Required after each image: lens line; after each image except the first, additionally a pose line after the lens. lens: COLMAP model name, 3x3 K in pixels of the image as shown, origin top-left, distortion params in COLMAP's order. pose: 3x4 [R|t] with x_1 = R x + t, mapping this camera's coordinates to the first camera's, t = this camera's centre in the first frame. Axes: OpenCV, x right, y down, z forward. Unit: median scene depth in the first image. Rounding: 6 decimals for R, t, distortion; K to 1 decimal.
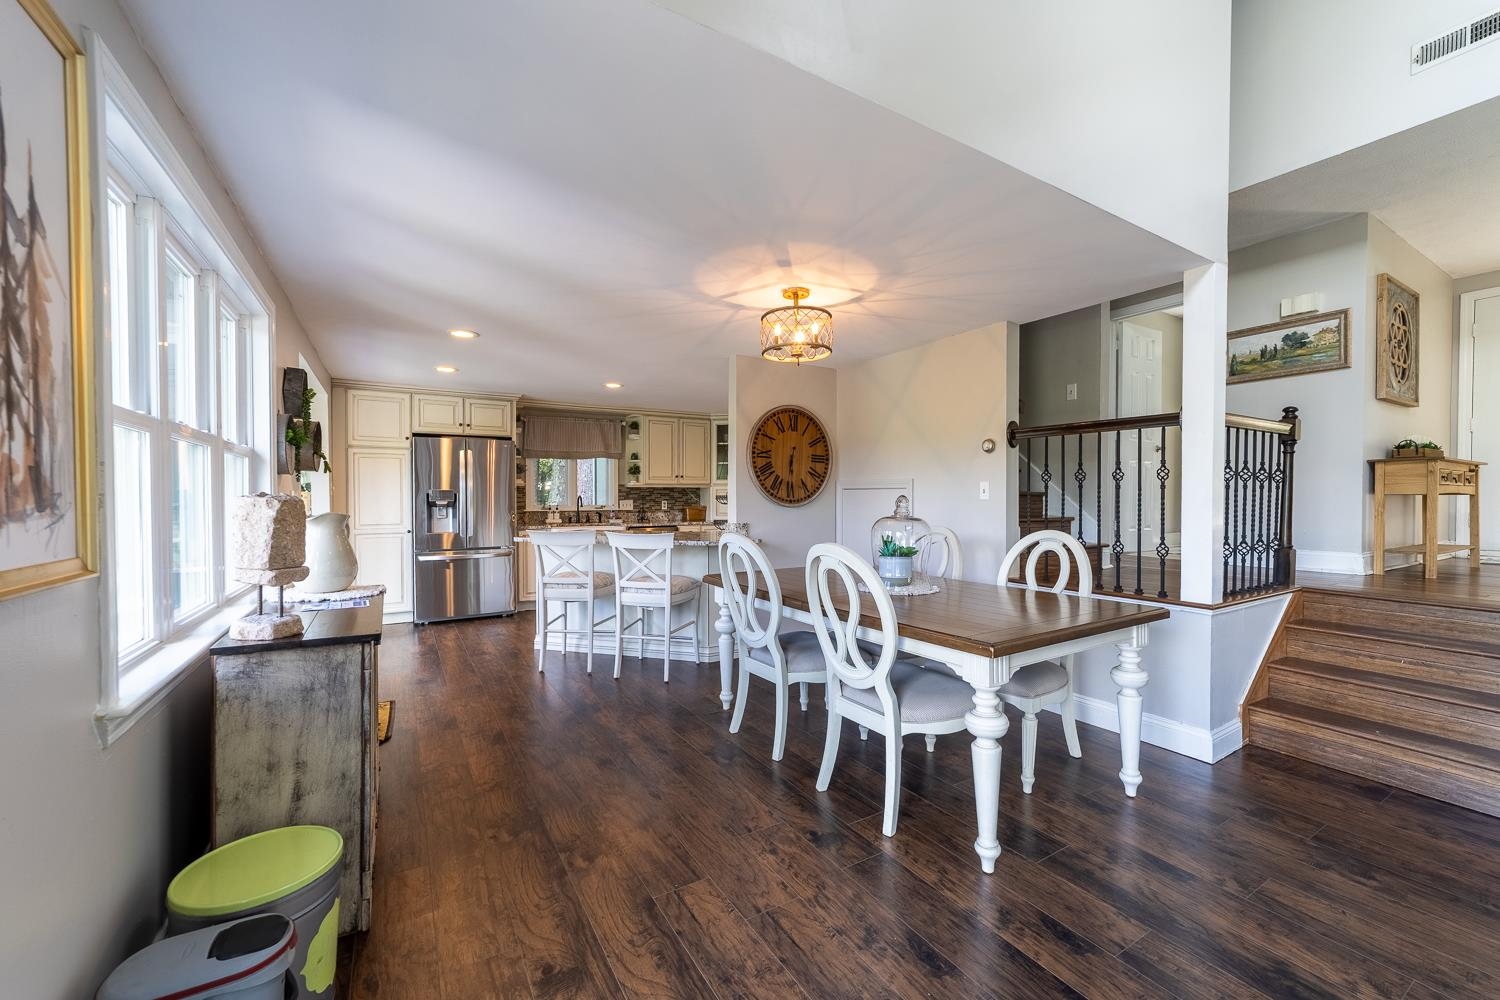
lens RADIAL K [[578.0, 0, 754.4], [0, 578.0, 505.1], [0, 0, 1]] dist [-0.006219, 0.000253]
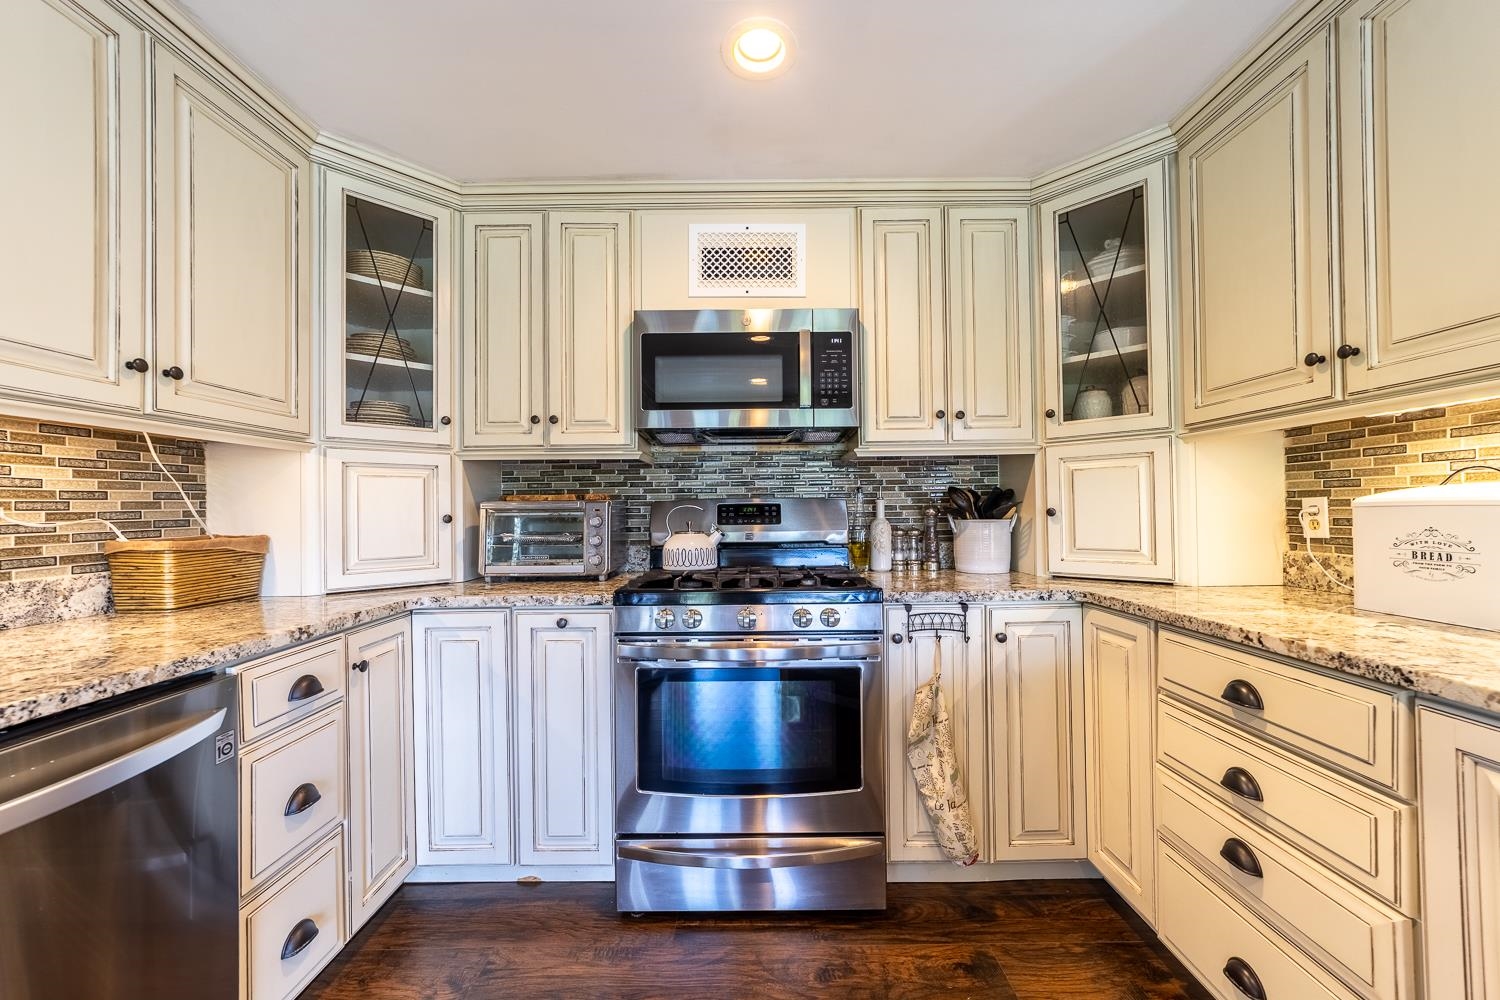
lens RADIAL K [[578.0, 0, 754.4], [0, 578.0, 505.1], [0, 0, 1]] dist [-0.006219, 0.000253]
pose [[0.518708, 0.003624, 0.854944, -0.230666], [0.022457, 0.999588, -0.017862, -0.002693], [-0.854657, 0.028465, 0.518413, 0.971109]]
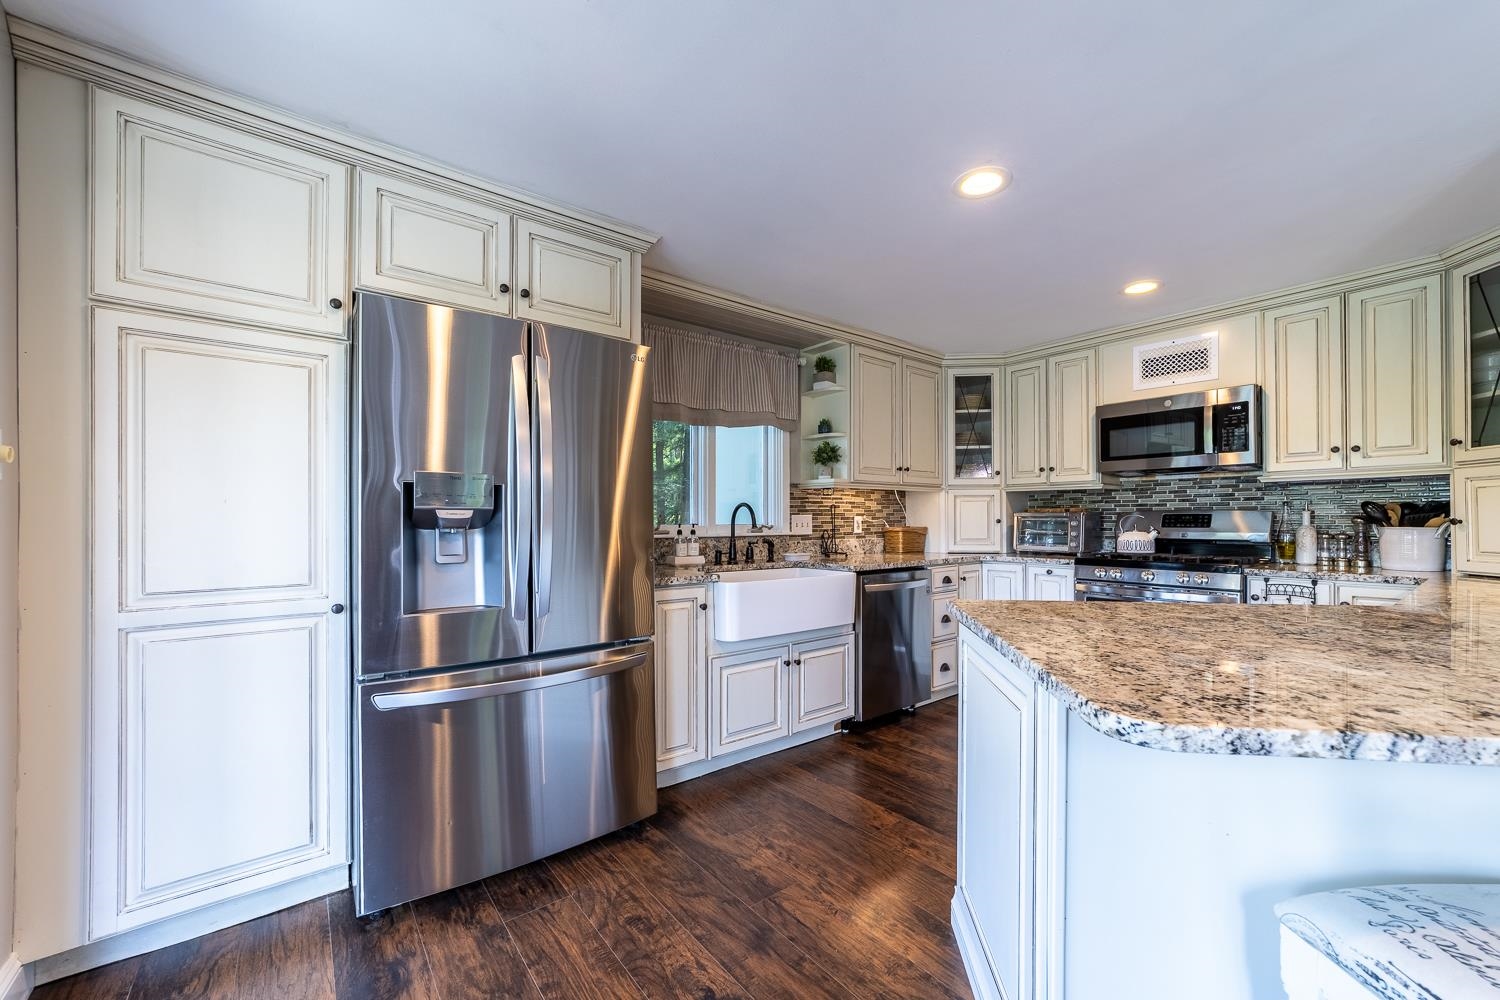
lens RADIAL K [[585.8, 0, 765.7], [0, 585.8, 515.4], [0, 0, 1]] dist [-0.000046, 0.000258]
pose [[0.991456, 0.001590, 0.130429, -0.403492], [0.001251, 0.999764, -0.021701, 0.003427], [-0.130433, 0.021678, 0.991220, 0.639912]]
